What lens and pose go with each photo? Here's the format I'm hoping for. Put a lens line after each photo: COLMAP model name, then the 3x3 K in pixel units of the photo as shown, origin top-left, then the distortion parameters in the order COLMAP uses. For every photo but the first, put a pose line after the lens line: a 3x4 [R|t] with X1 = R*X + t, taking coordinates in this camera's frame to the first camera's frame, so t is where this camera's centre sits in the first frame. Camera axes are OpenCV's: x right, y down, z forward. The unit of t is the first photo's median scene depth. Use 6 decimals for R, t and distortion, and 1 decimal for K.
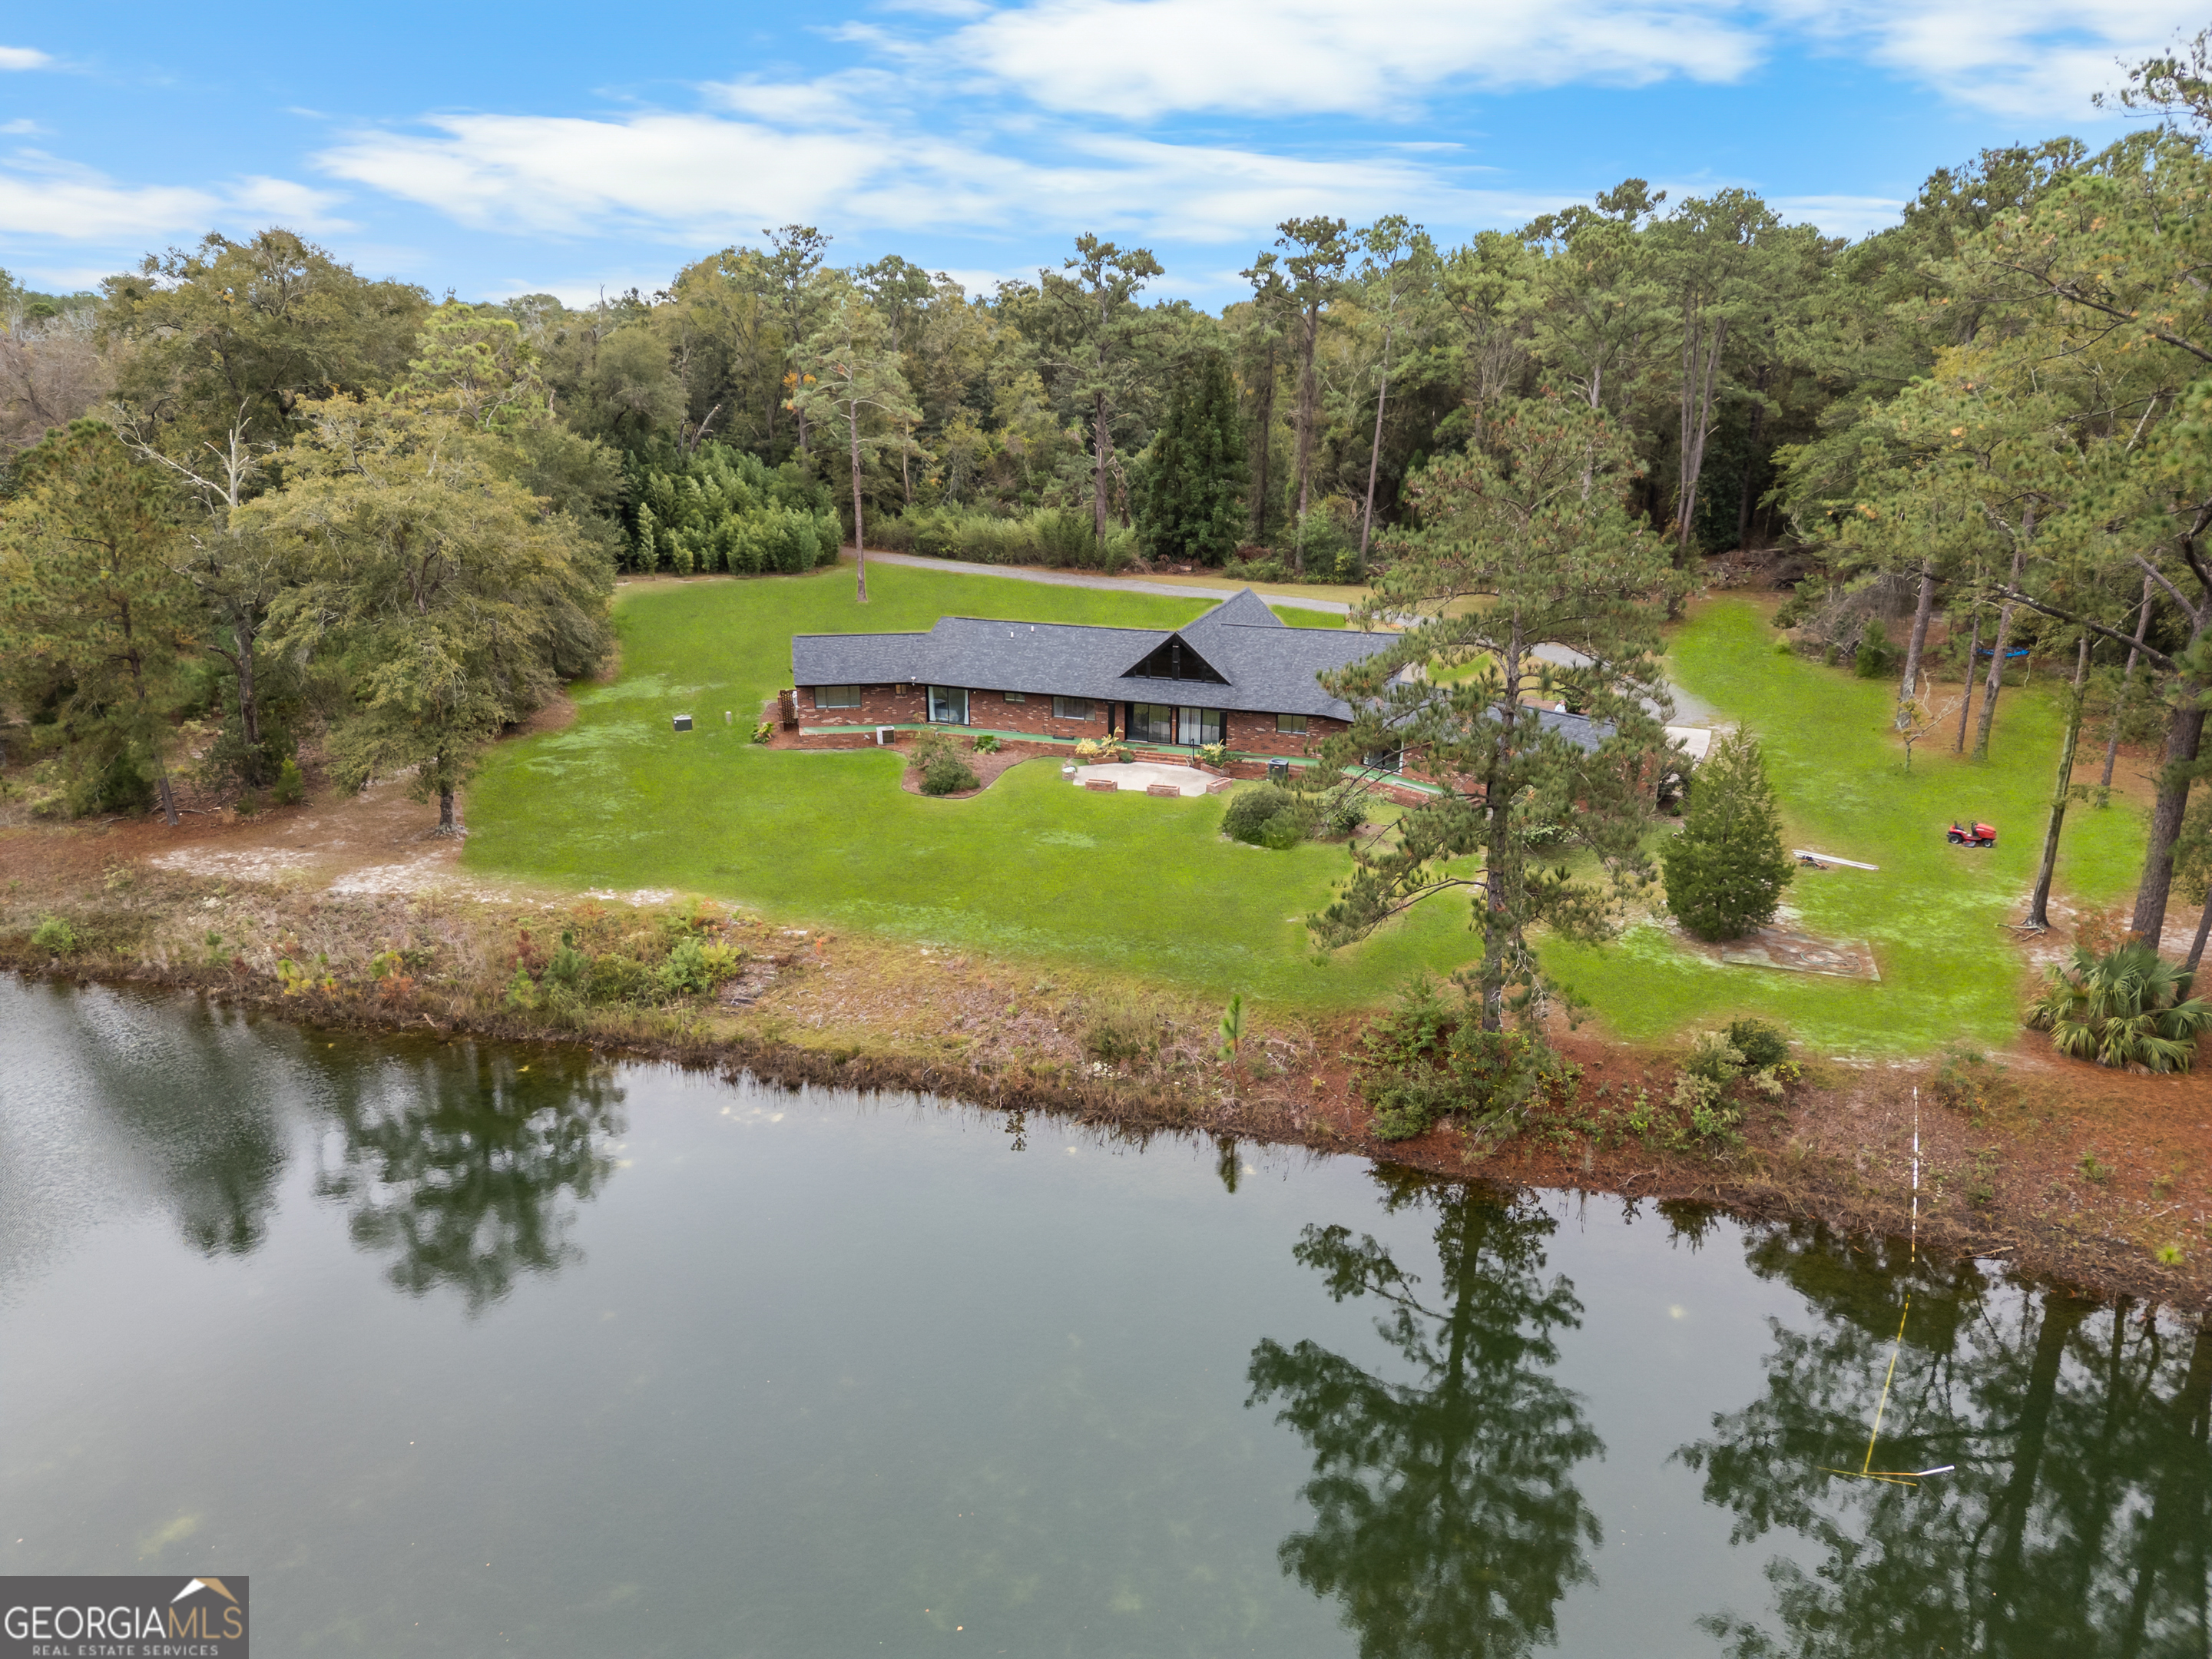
lens RADIAL K [[1514.7, 0, 1116.6], [0, 1514.7, 829.0], [0, 0, 1]] dist [0.057181, -0.046077]
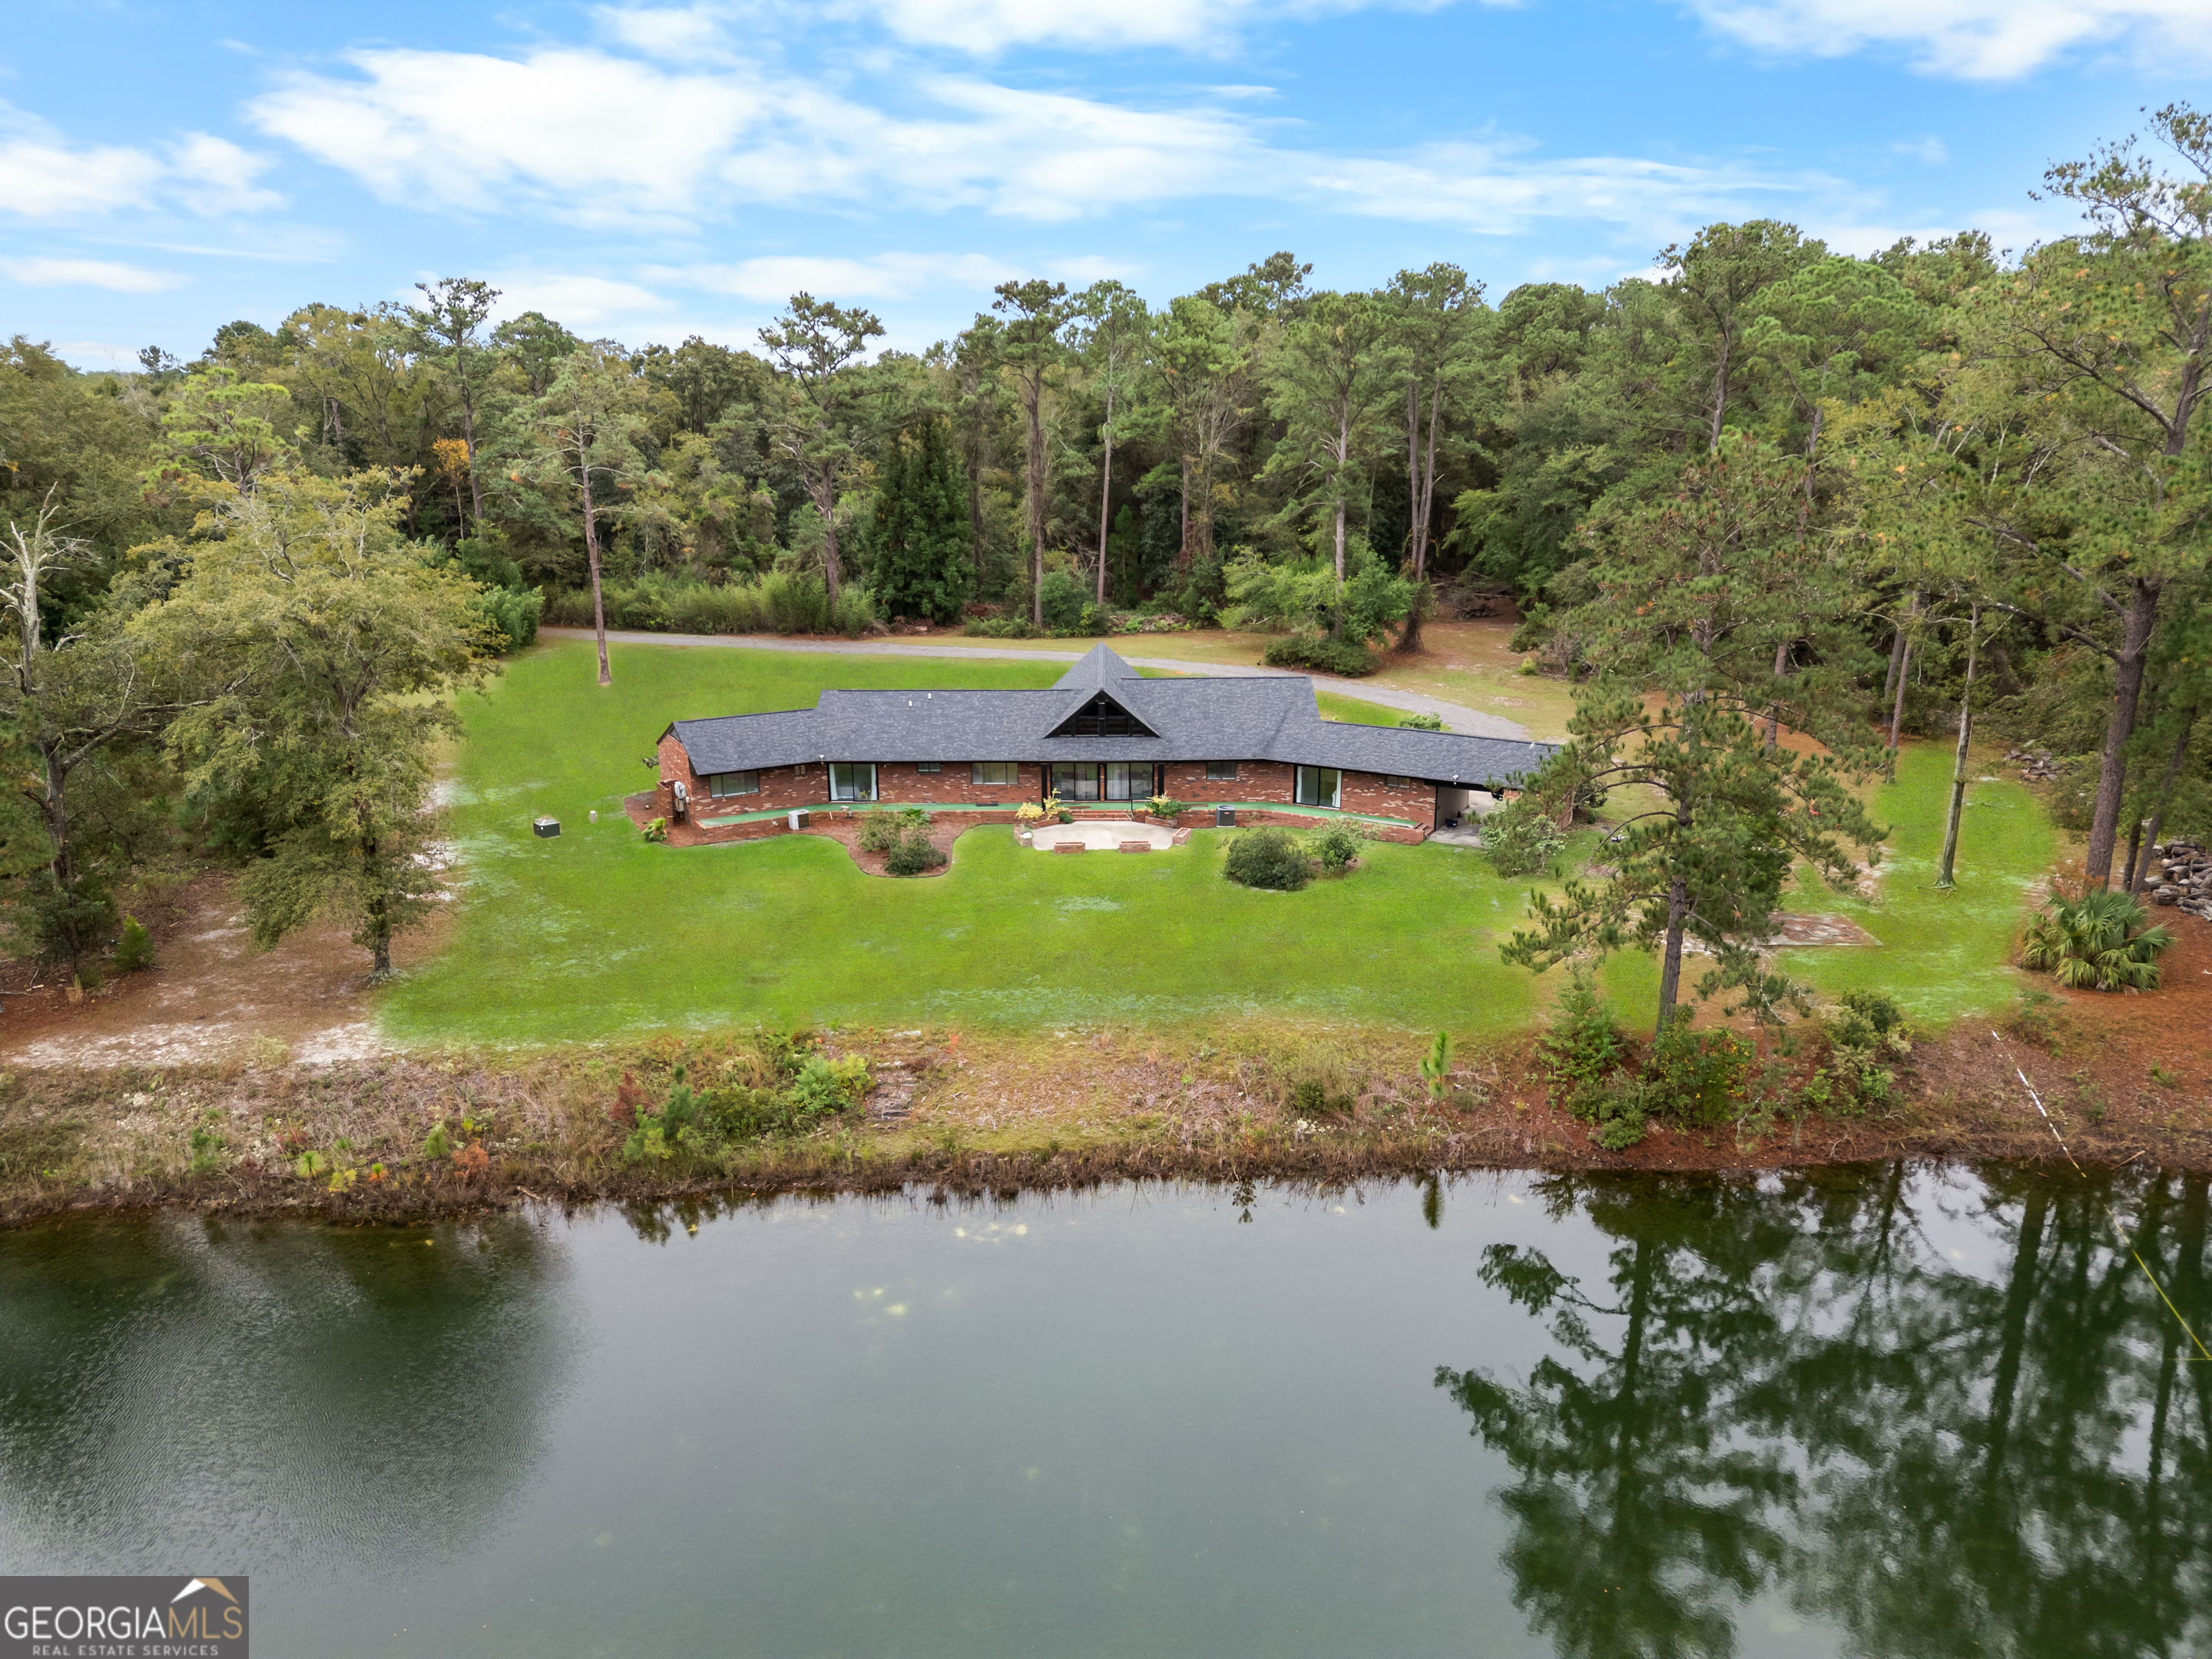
lens RADIAL K [[1514.7, 0, 1099.2], [0, 1514.7, 824.6], [0, 0, 1]] dist [0.057181, -0.046077]
pose [[0.947941, -0.094550, 0.304085, -0.273329], [0.106212, 0.994100, -0.022001, -0.019183], [-0.300211, 0.053154, 0.952391, 0.055659]]
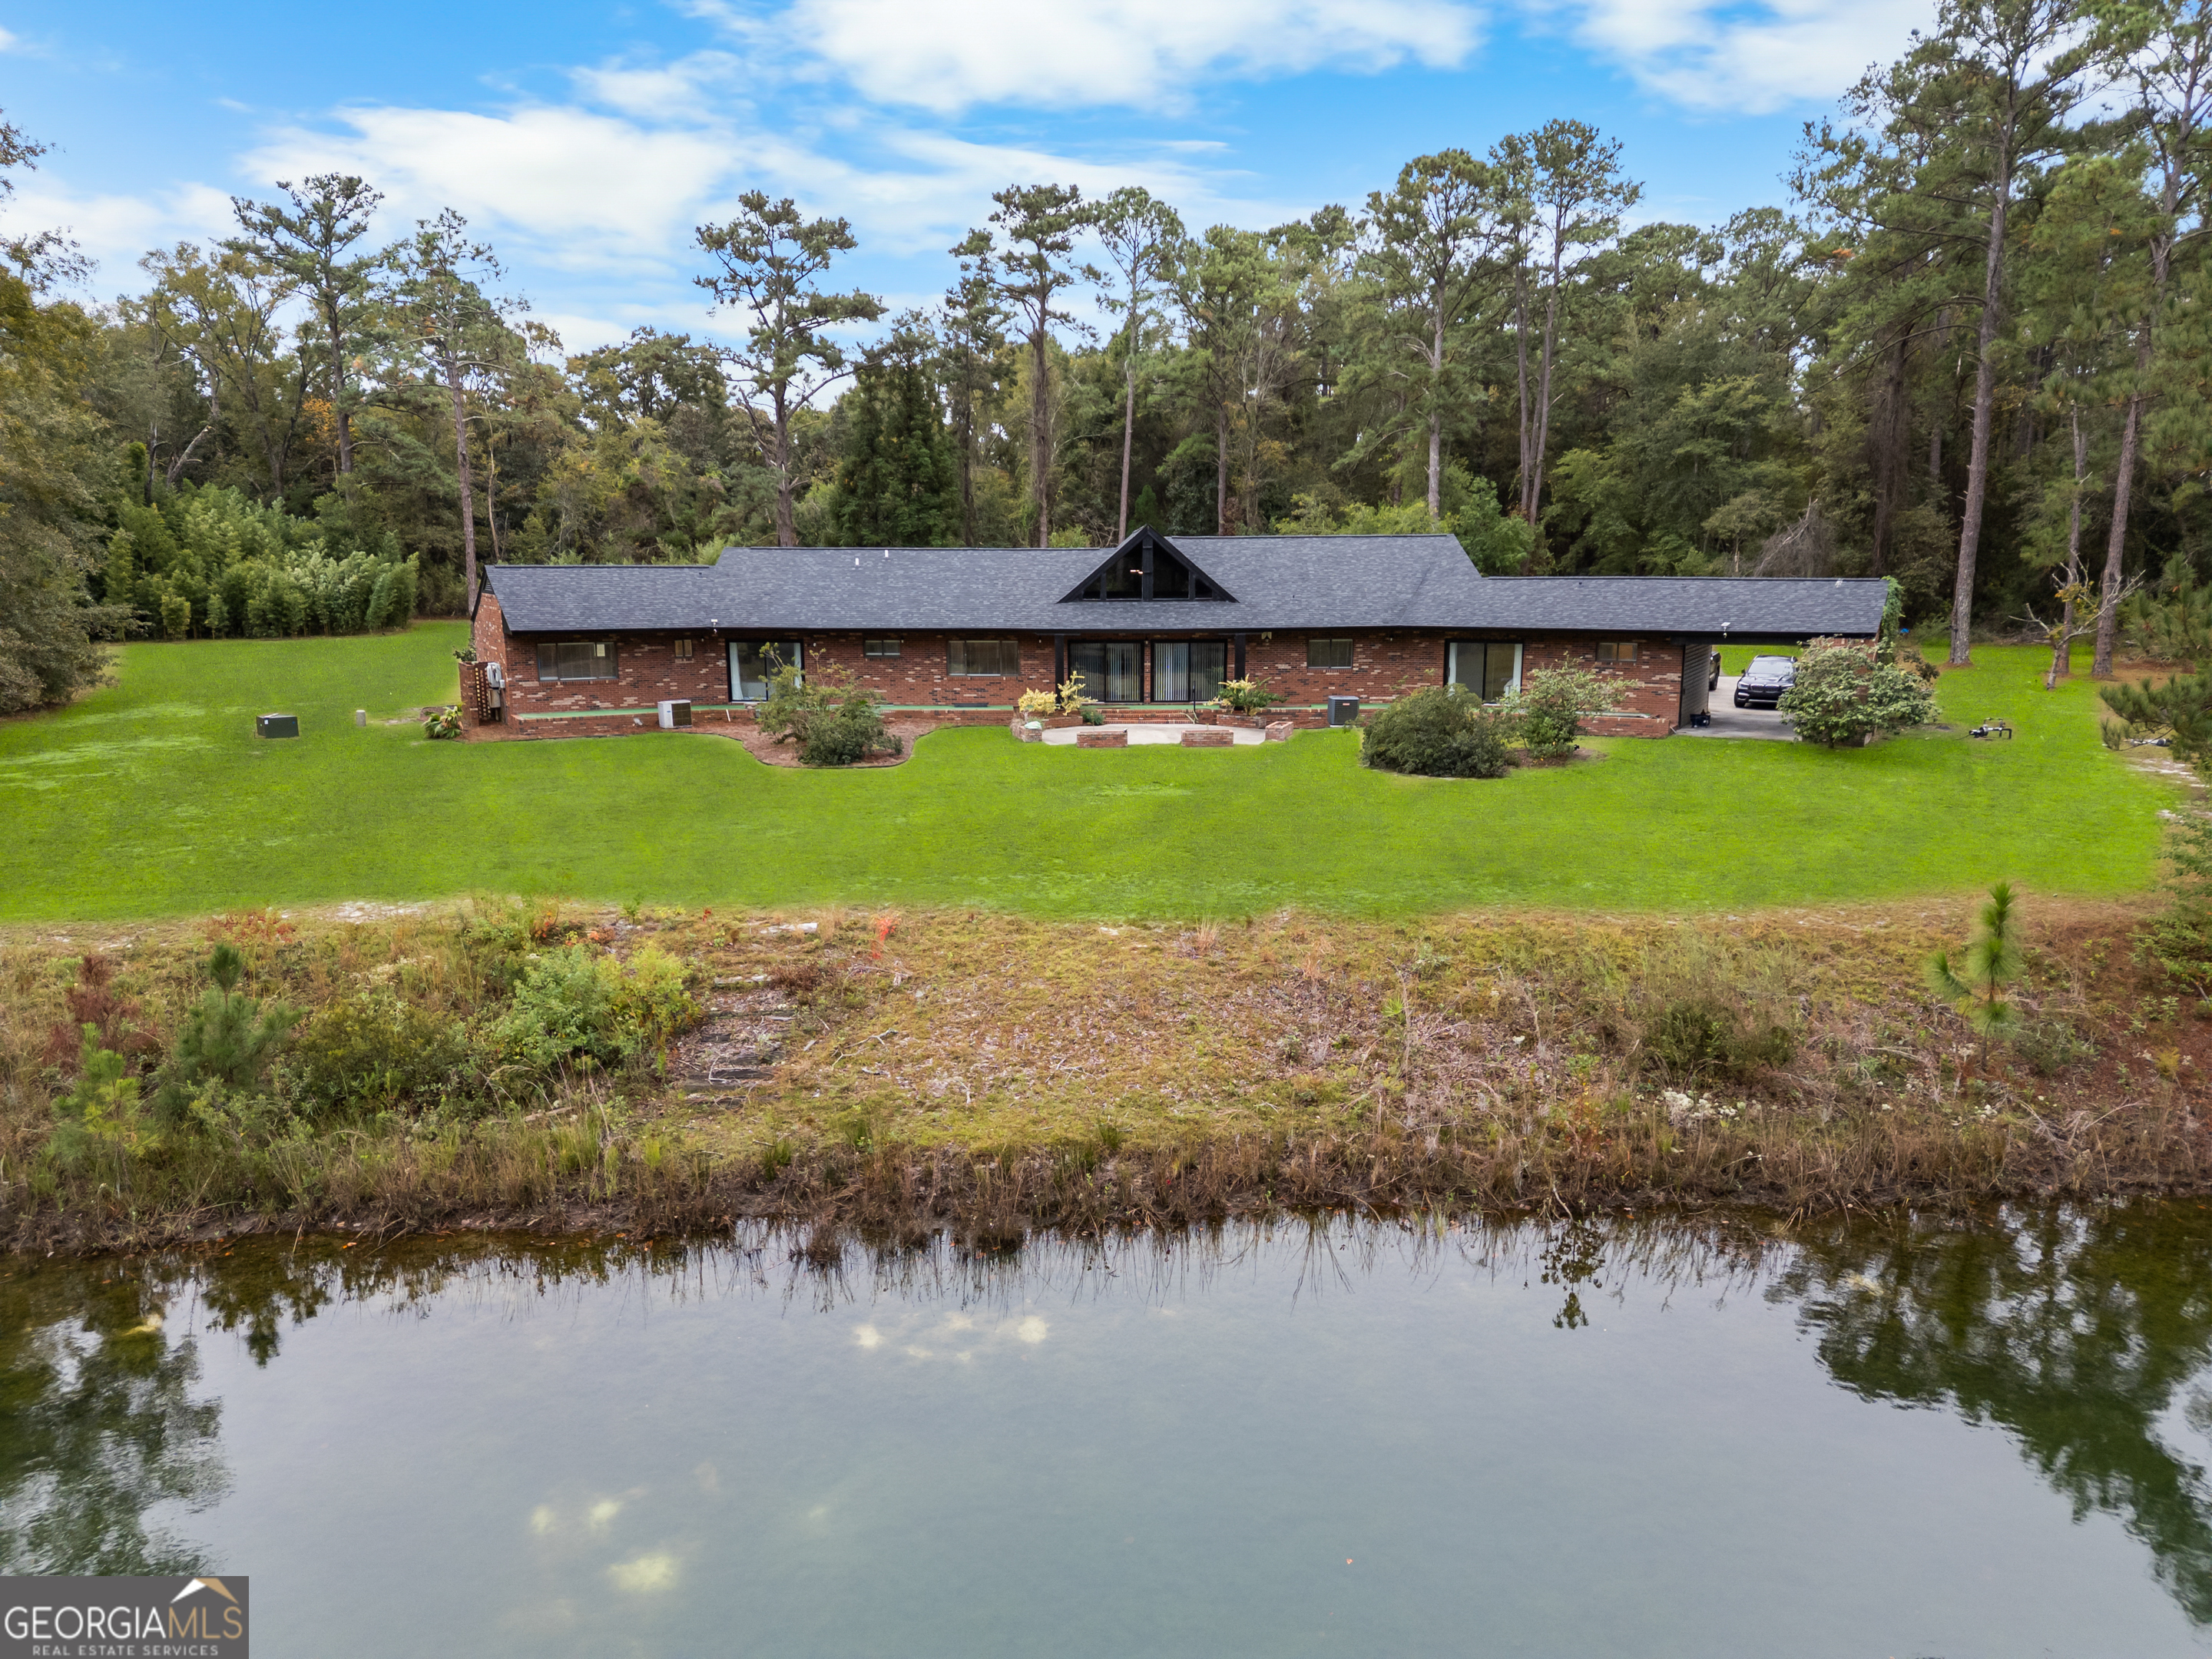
lens RADIAL K [[1514.7, 0, 1095.5], [0, 1514.7, 834.7], [0, 0, 1]] dist [0.057181, -0.046077]
pose [[0.947958, -0.063603, 0.311979, -0.194045], [0.104452, 0.987740, -0.116011, 0.075082], [-0.300775, 0.142560, 0.942980, 0.409237]]
